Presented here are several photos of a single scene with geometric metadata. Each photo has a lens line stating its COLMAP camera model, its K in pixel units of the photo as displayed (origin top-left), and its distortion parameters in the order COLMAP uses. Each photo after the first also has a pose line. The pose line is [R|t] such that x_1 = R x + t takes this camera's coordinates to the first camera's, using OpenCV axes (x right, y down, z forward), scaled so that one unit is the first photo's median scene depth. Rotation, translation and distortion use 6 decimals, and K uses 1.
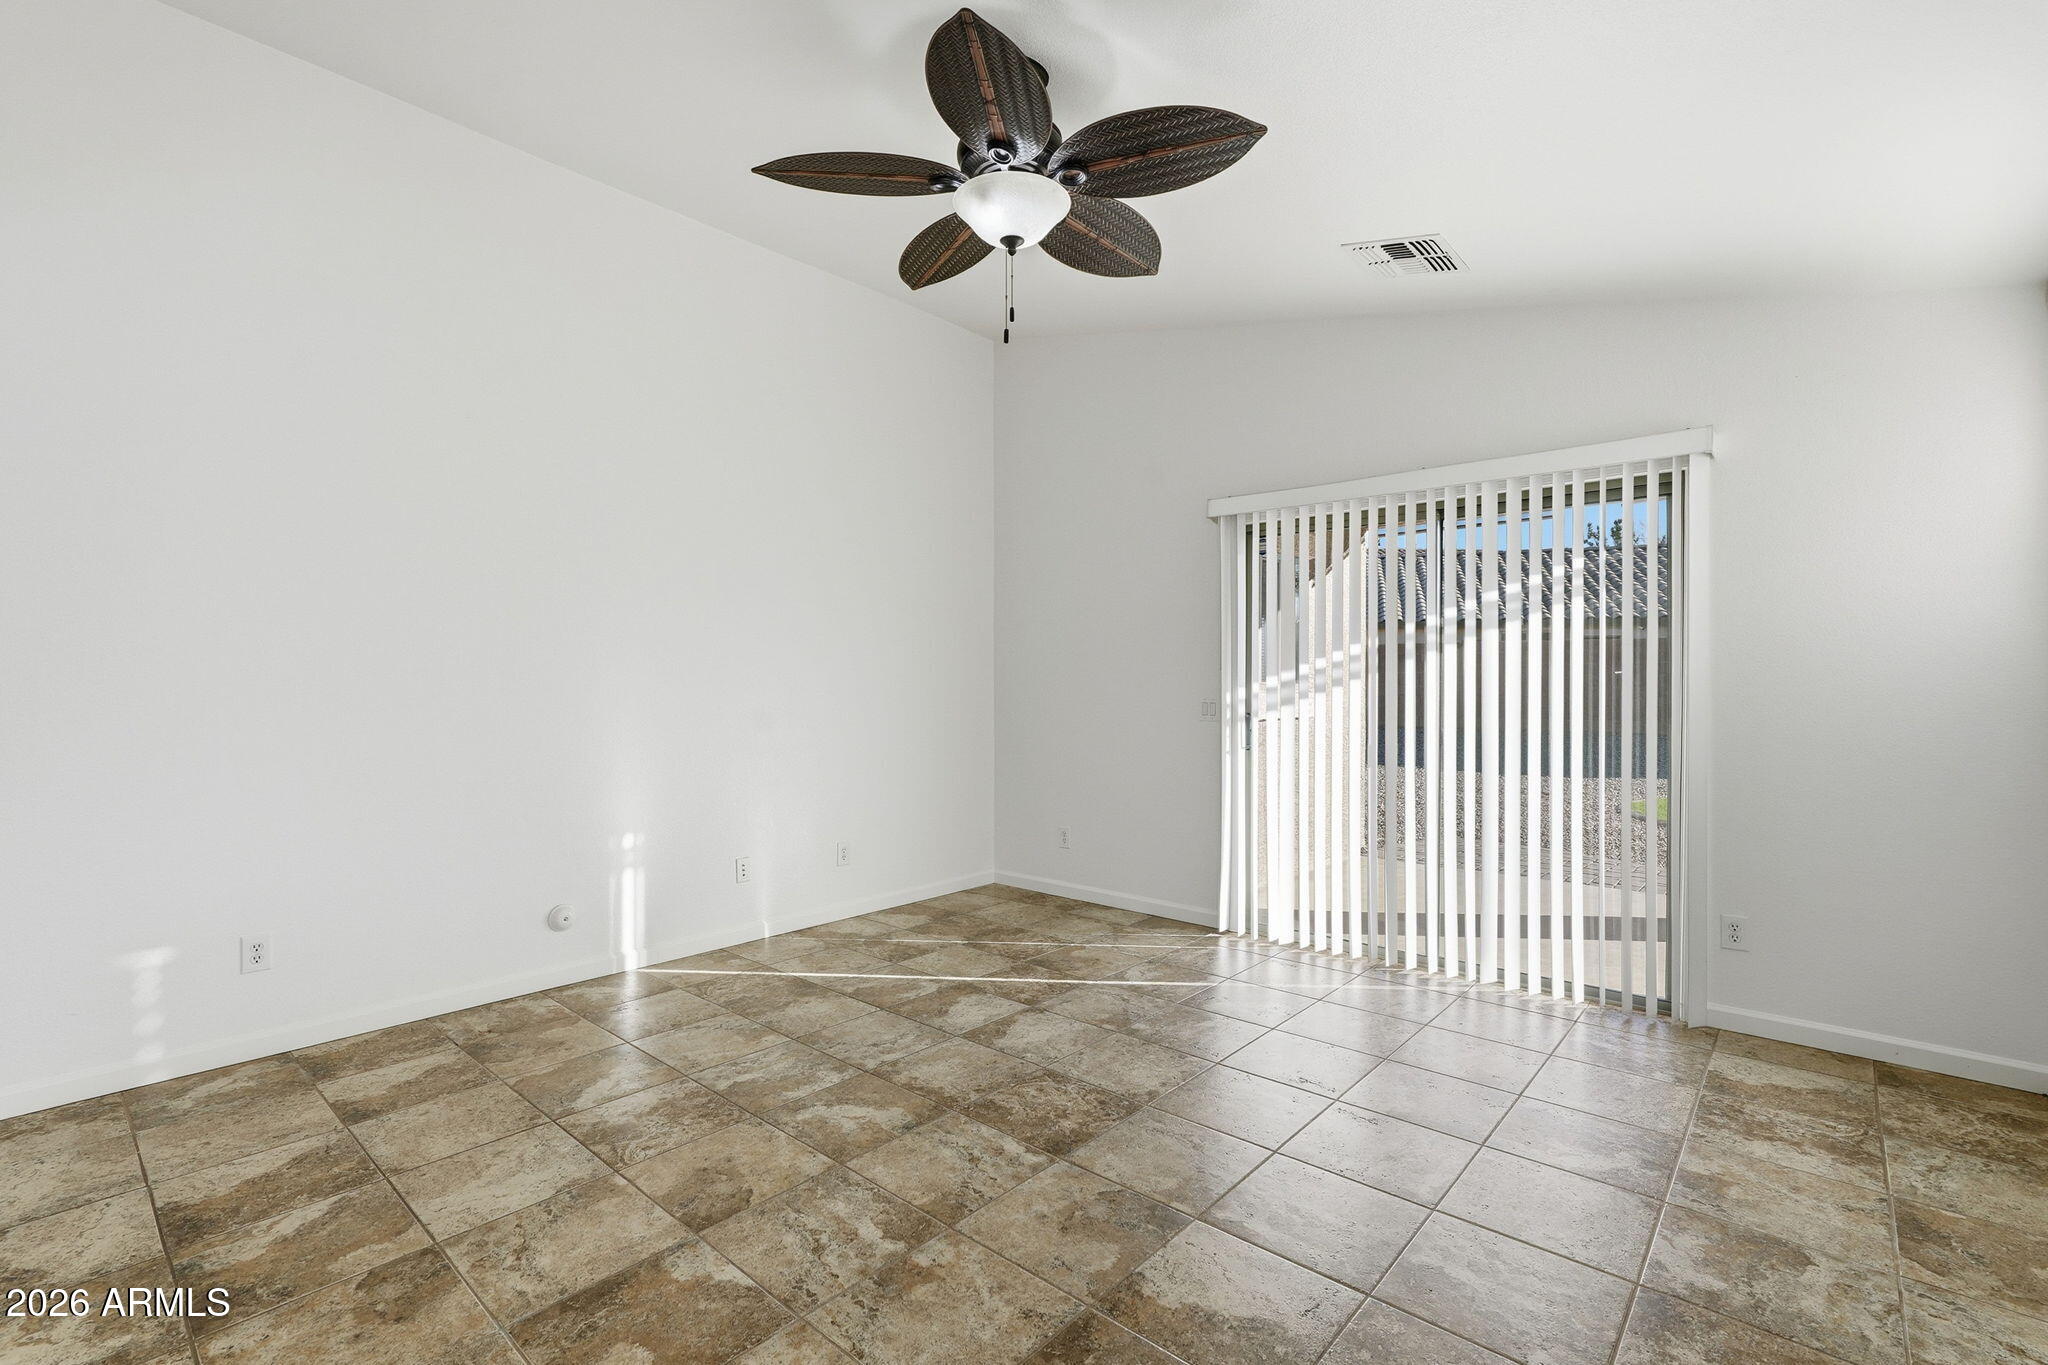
lens RADIAL K [[913.9, 0, 1017.5], [0, 913.9, 690.5], [0, 0, 1]] dist [-0.011939, 0.008663]
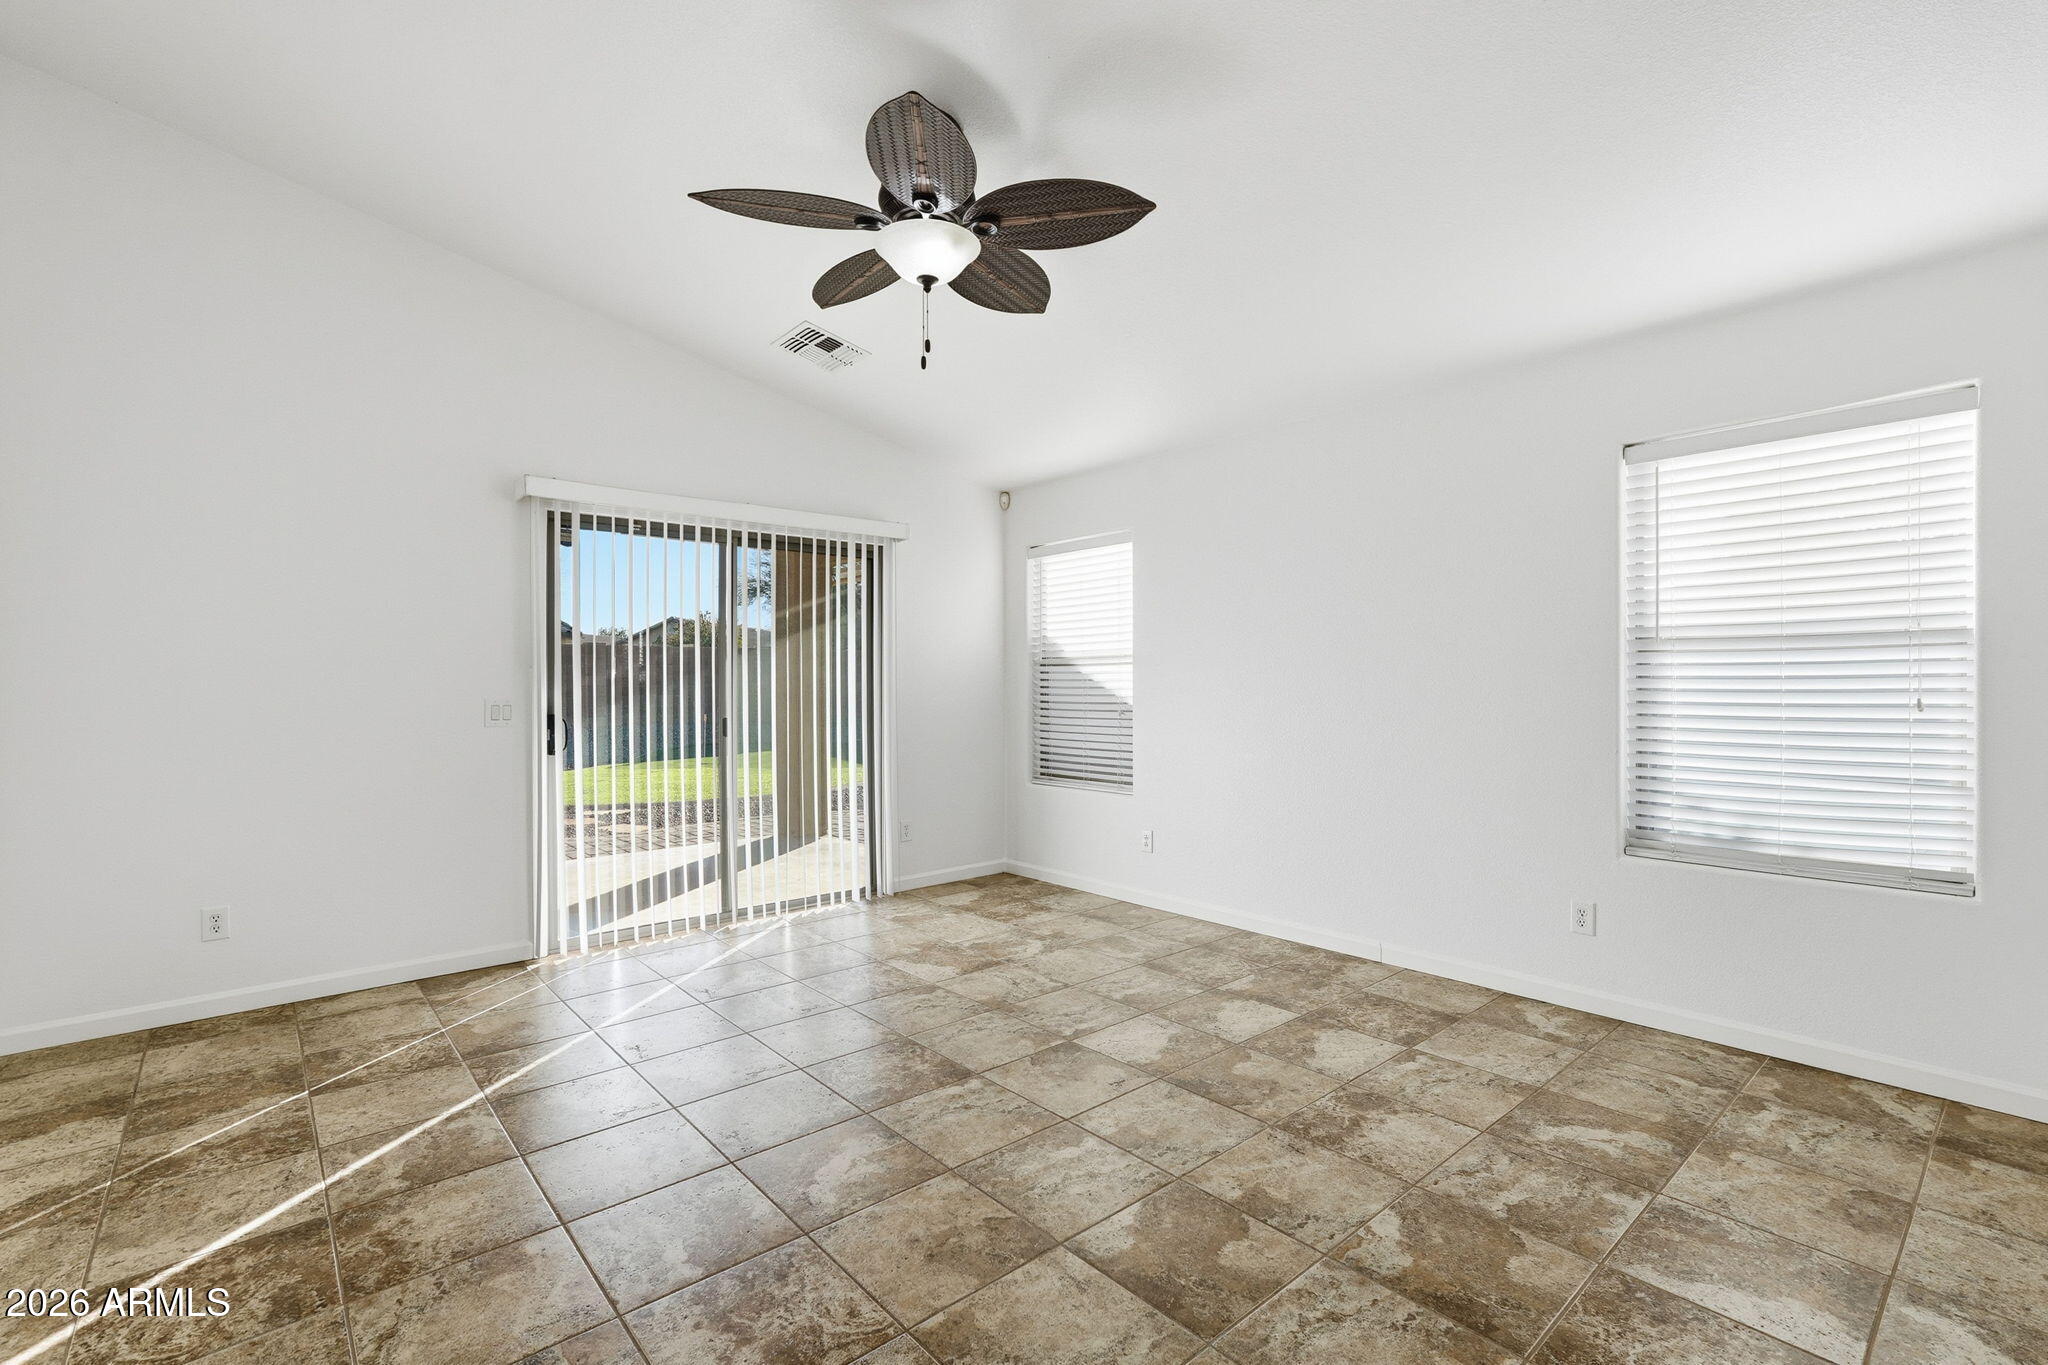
lens RADIAL K [[913.9, 0, 1017.5], [0, 913.9, 690.5], [0, 0, 1]] dist [-0.011939, 0.008663]
pose [[0.129197, -0.010096, 0.991568, -0.782844], [0.013812, 0.999869, 0.008381, -0.001808], [-0.991523, 0.012613, 0.129320, 0.541722]]
